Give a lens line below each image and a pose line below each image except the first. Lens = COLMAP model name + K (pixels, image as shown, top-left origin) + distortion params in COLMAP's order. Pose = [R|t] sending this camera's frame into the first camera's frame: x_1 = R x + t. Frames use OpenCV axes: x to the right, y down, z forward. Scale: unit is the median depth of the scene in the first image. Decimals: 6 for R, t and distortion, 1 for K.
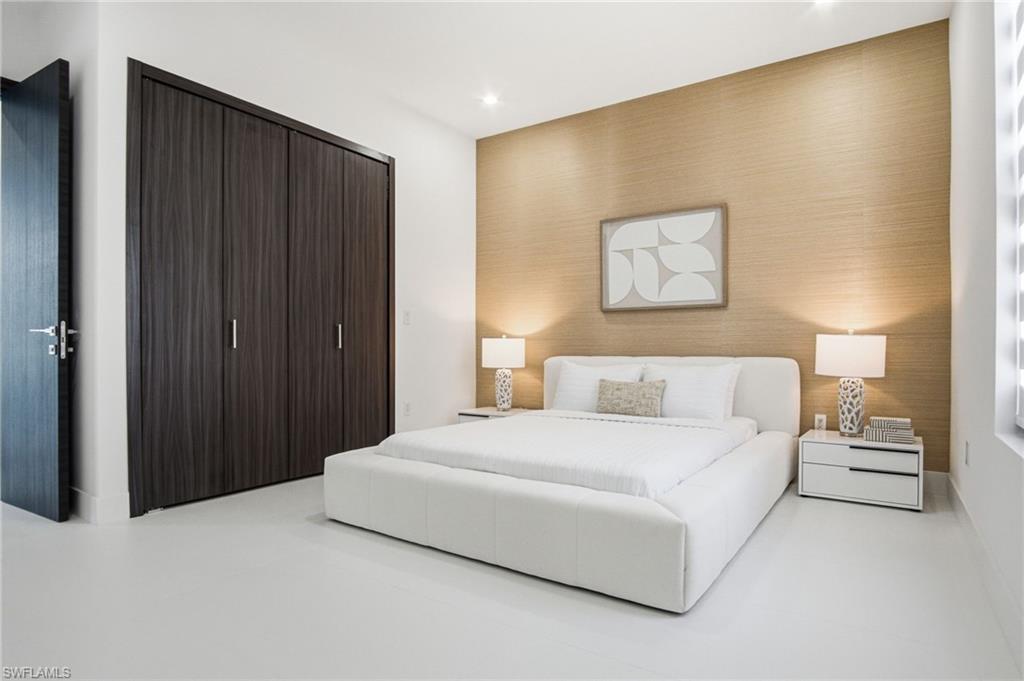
lens RADIAL K [[559.1, 0, 514.1], [0, 559.1, 343.6], [0, 0, 1]] dist [-0.028346, 0.002126]
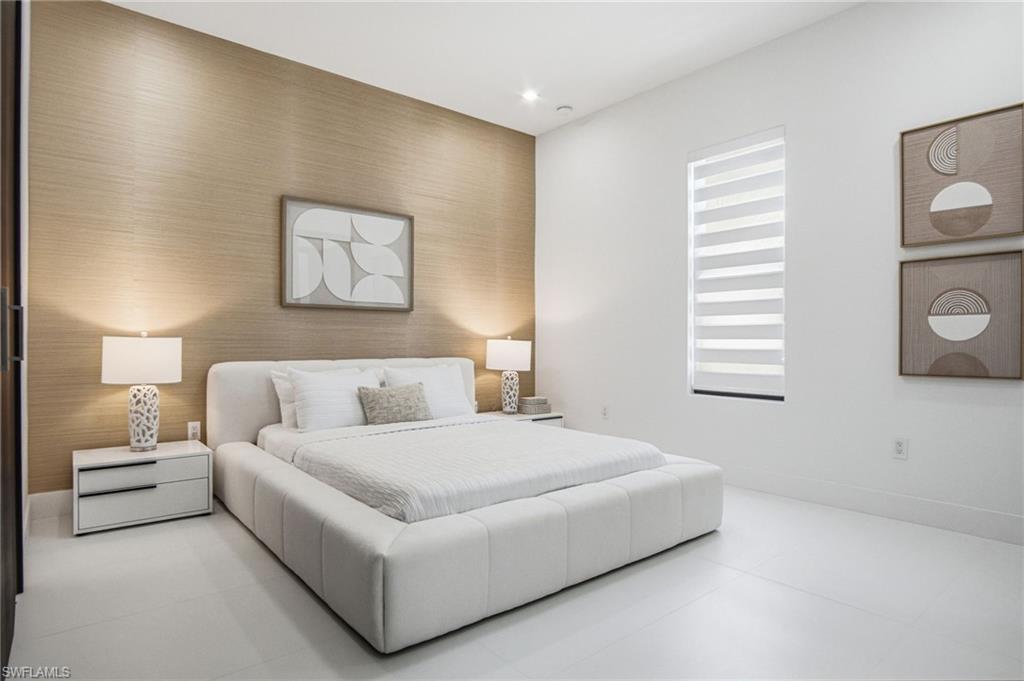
lens RADIAL K [[568.0, 0, 515.9], [0, 568.0, 333.3], [0, 0, 1]] dist [-0.034095, 0.010048]
pose [[0.266975, 0.023175, 0.963425, -0.681757], [0.000363, 0.999708, -0.024149, 0.002213], [-0.963703, 0.006797, 0.266889, 0.567405]]
